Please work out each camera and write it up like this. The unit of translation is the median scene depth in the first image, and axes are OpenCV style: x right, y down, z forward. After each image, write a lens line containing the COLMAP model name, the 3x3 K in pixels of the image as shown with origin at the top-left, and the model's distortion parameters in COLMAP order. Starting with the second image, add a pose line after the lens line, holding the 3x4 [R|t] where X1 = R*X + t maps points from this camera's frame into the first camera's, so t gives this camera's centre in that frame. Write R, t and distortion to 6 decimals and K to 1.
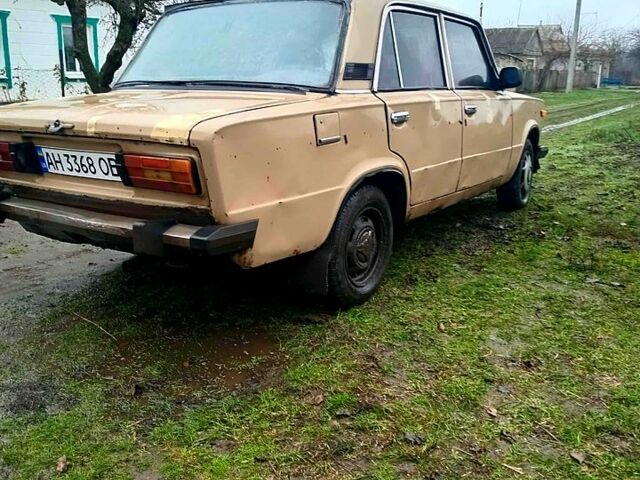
lens RADIAL K [[634.0, 0, 320.0], [0, 634.0, 240.0], [0, 0, 1]] dist [0.048411, 0.003958]
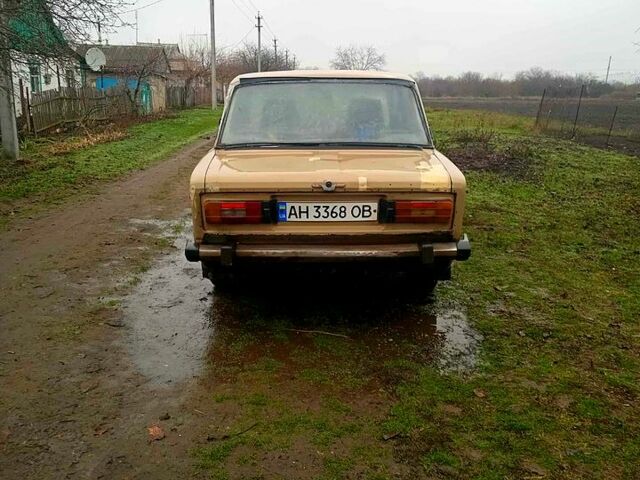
lens RADIAL K [[634.0, 0, 320.0], [0, 634.0, 240.0], [0, 0, 1]] dist [0.048411, 0.003958]
pose [[0.822512, -0.128531, 0.554034, -1.156807], [0.136869, 0.990234, 0.026532, -0.098618], [-0.552033, 0.054008, 0.832071, -0.113732]]
